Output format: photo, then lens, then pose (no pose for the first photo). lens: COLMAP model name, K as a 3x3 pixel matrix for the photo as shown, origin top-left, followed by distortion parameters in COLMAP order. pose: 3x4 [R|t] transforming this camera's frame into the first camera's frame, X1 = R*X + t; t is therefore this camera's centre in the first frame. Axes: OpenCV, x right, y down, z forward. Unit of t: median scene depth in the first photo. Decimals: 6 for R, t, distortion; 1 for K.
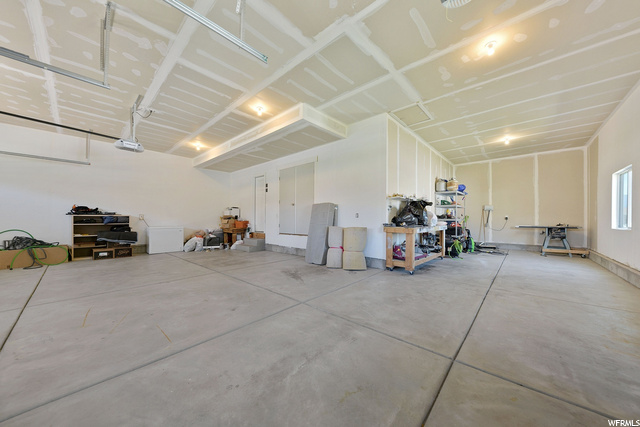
lens RADIAL K [[221.0, 0, 318.6], [0, 221.0, 217.9], [0, 0, 1]] dist [-0.002041, -0.000170]
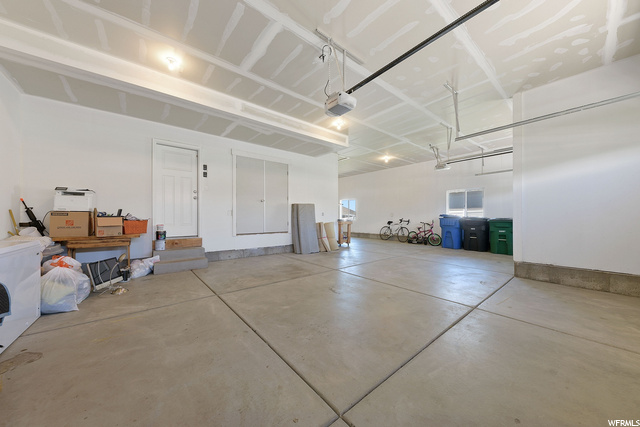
lens RADIAL K [[221.0, 0, 318.5], [0, 221.0, 215.7], [0, 0, 1]] dist [-0.002041, -0.000170]
pose [[0.147104, 0.001813, 0.989119, -1.002643], [-0.011805, 0.999930, -0.000078, -0.001084], [-0.989051, -0.011665, 0.147115, 0.641076]]
